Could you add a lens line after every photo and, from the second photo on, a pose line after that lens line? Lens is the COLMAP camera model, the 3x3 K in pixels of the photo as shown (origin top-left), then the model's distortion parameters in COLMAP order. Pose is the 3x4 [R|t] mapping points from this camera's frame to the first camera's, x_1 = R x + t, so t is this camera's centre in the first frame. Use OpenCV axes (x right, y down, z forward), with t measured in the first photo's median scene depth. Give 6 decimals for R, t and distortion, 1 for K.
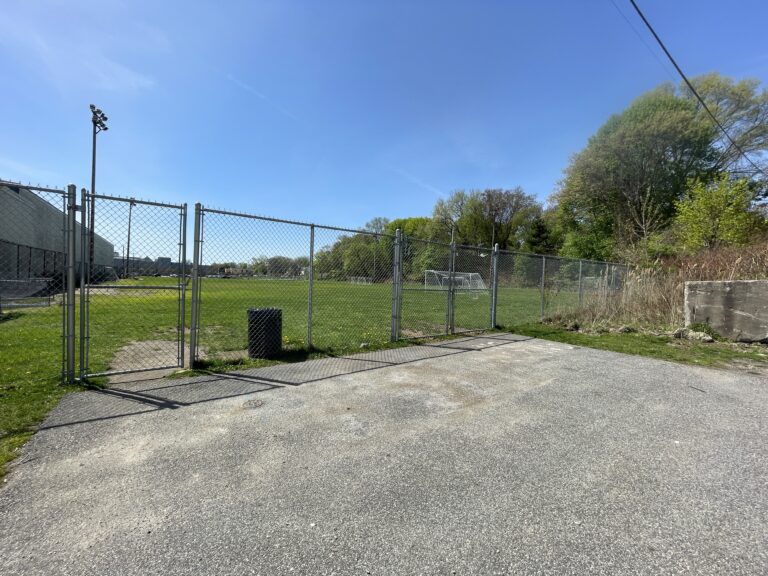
lens RADIAL K [[315.5, 0, 380.2], [0, 315.5, 289.8], [0, 0, 1]] dist [0.000119, 0.000107]
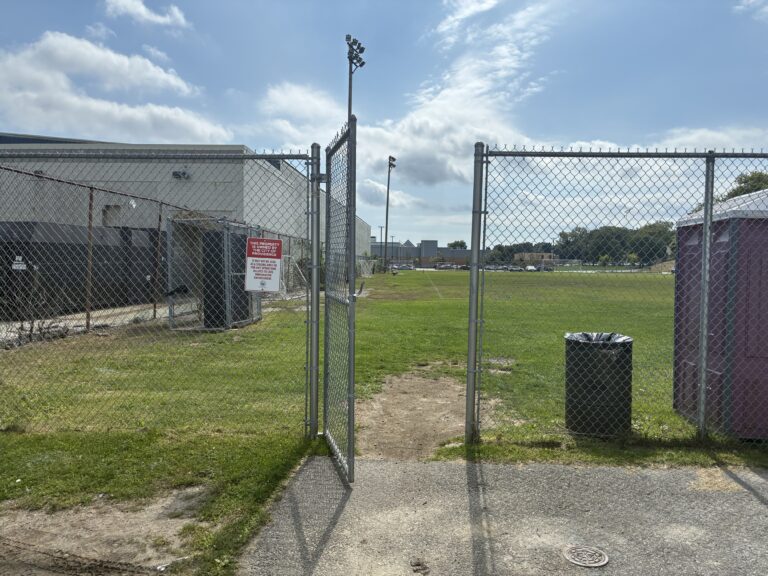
lens RADIAL K [[576.9, 0, 384.4], [0, 576.9, 282.4], [0, 0, 1]] dist [0.027869, -0.050753]
pose [[0.778914, -0.002491, -0.627125, -0.055646], [-0.004695, 0.999941, -0.009803, -0.016273], [0.627113, 0.010580, 0.778857, 0.085762]]
